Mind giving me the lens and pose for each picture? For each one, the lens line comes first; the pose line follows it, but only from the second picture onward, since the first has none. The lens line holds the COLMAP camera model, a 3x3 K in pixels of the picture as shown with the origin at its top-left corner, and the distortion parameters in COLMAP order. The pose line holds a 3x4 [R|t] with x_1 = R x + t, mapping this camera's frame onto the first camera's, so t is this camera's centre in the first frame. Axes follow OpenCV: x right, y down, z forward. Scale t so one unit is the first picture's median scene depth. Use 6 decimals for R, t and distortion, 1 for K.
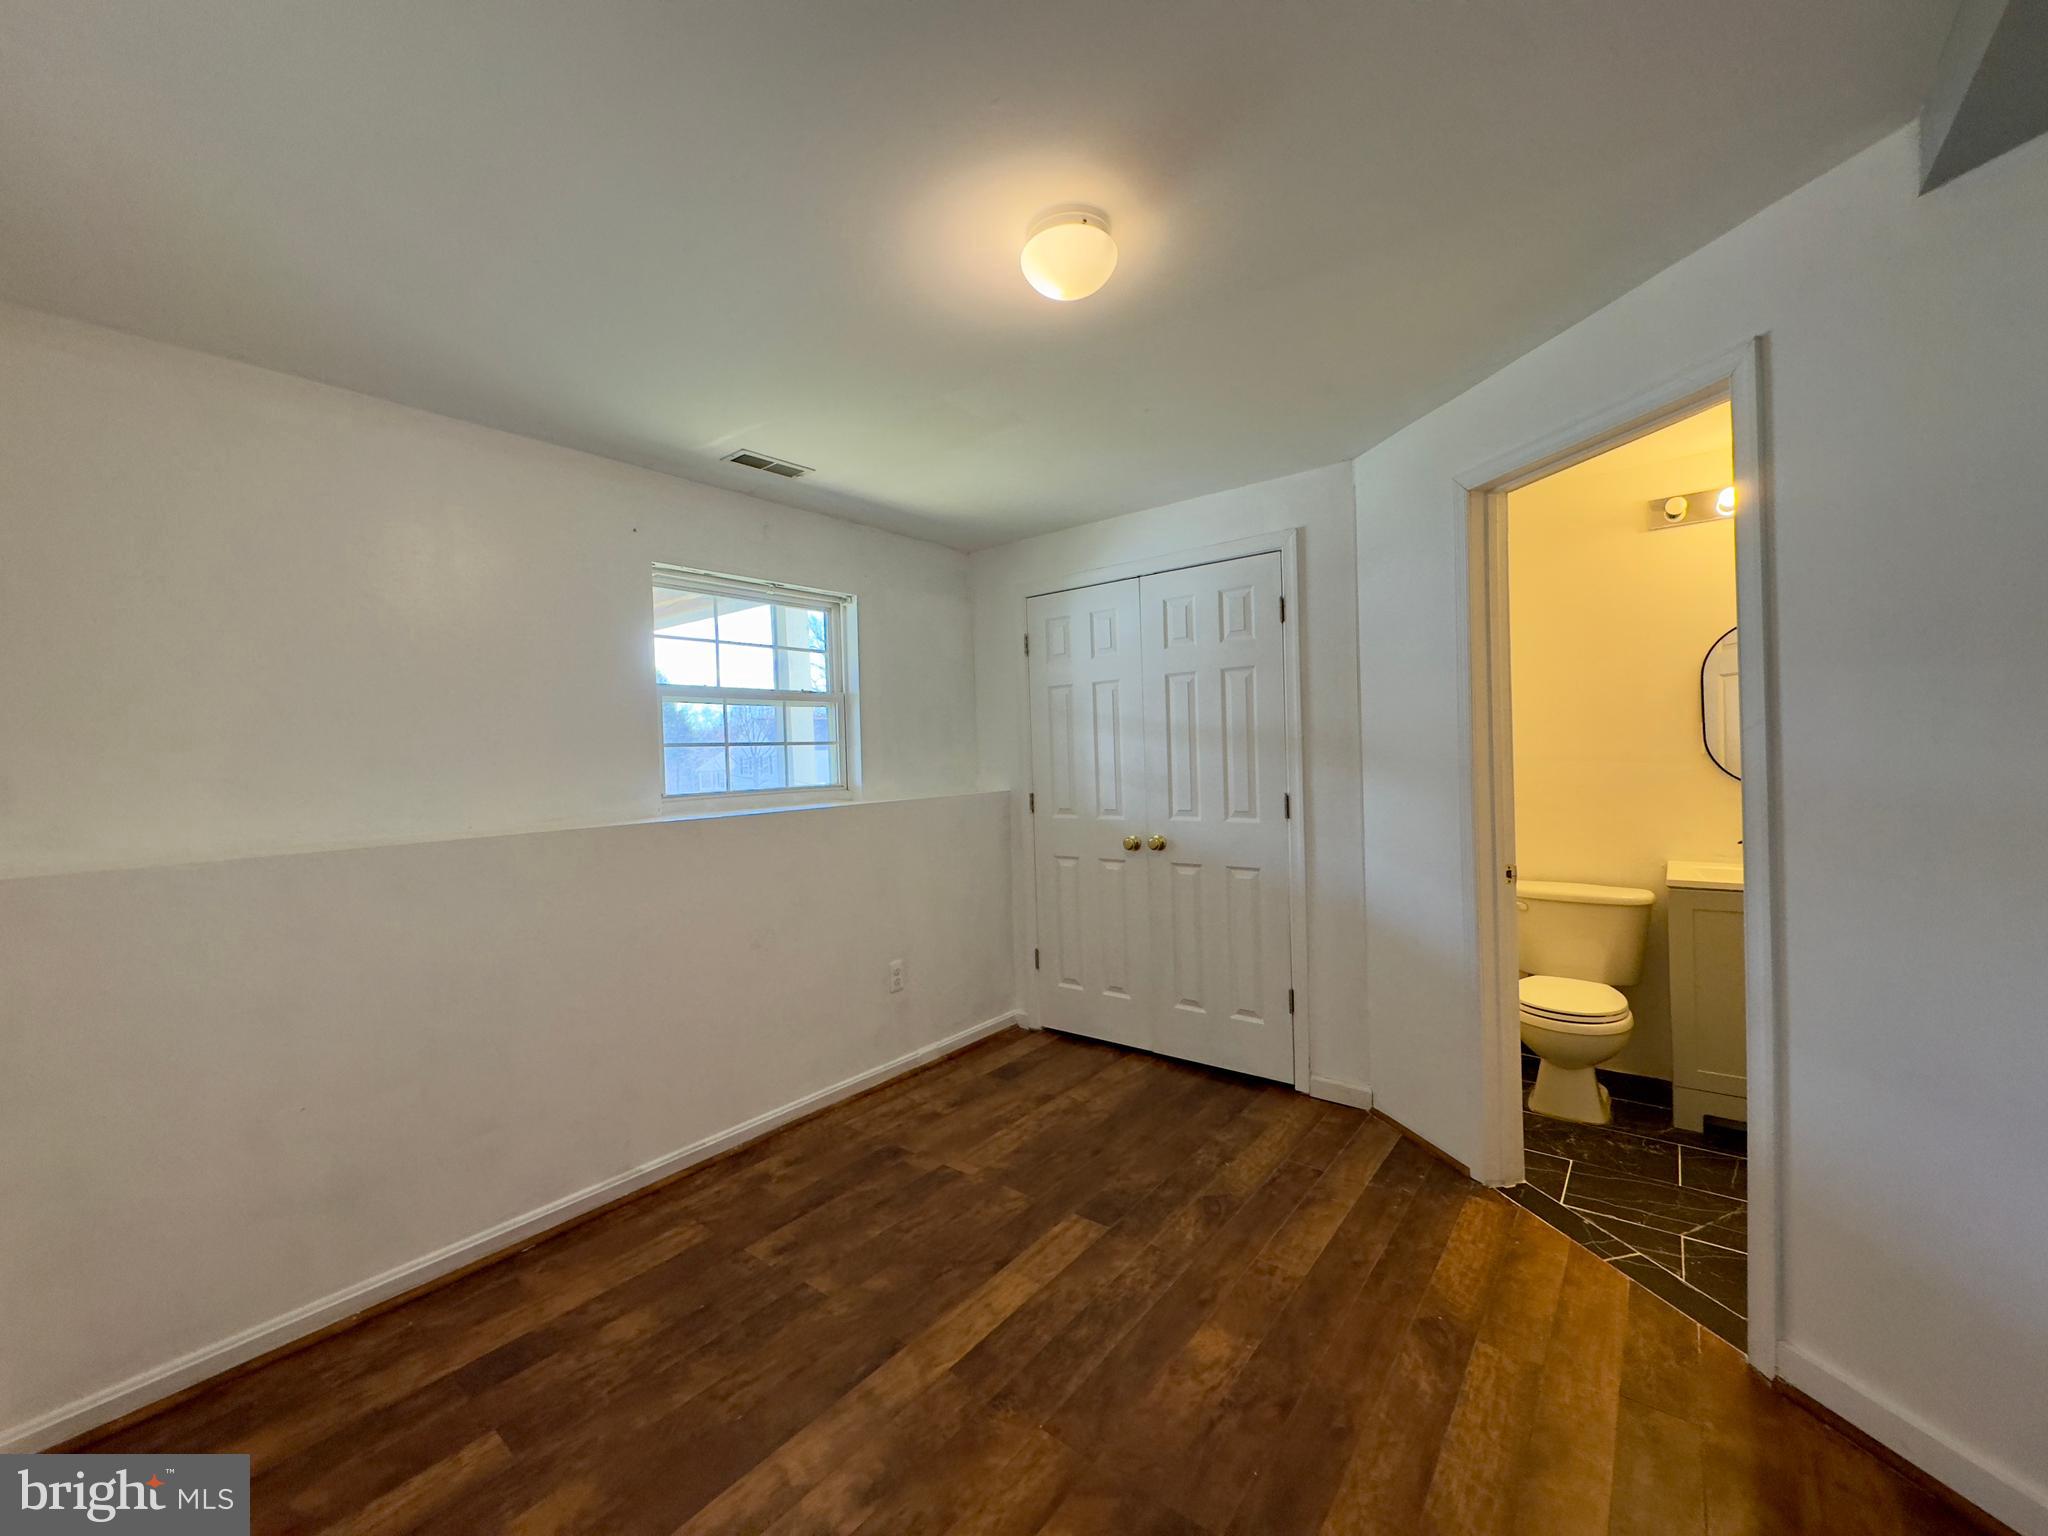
lens RADIAL K [[815.4, 0, 1028.5], [0, 815.4, 767.5], [0, 0, 1]] dist [-0.003623, -0.000048]
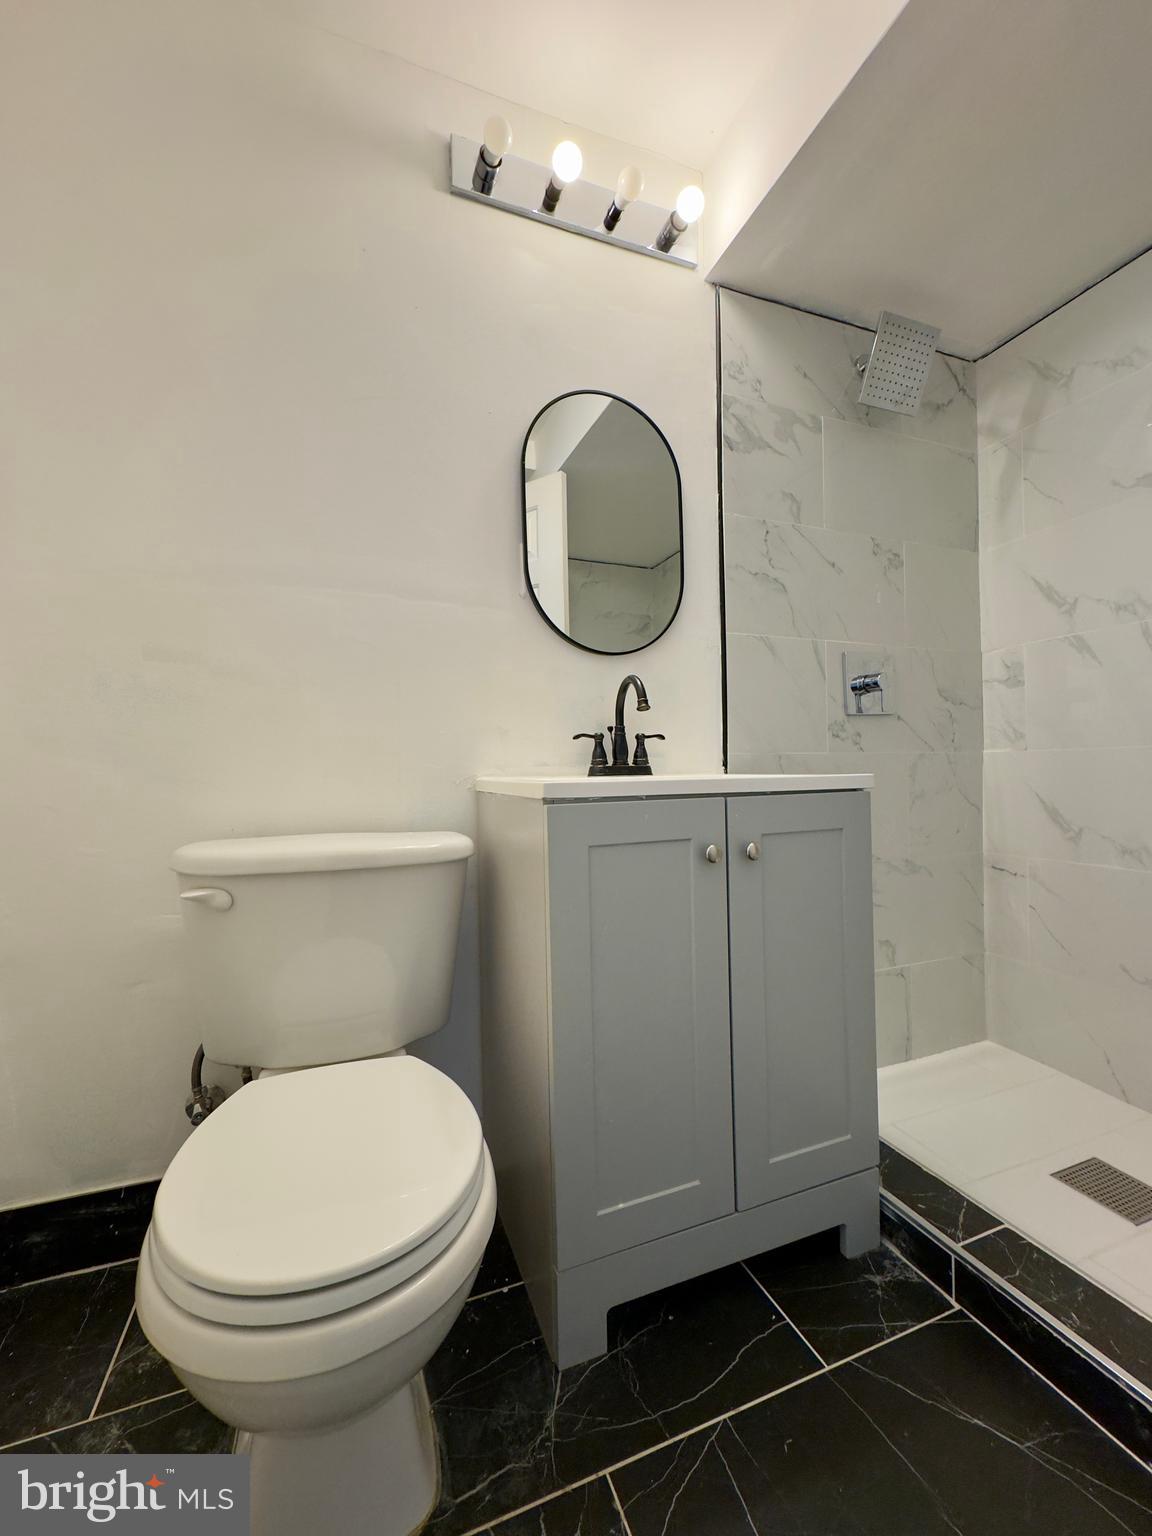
lens RADIAL K [[611.5, 0, 575.5], [0, 611.5, 770.6], [0, 0, 1]] dist [-0.003623, -0.000048]
pose [[0.494987, 0.025755, 0.868519, 0.469272], [0.010522, 0.999310, -0.035630, 0.127663], [-0.868837, 0.026775, 0.494374, 0.754343]]
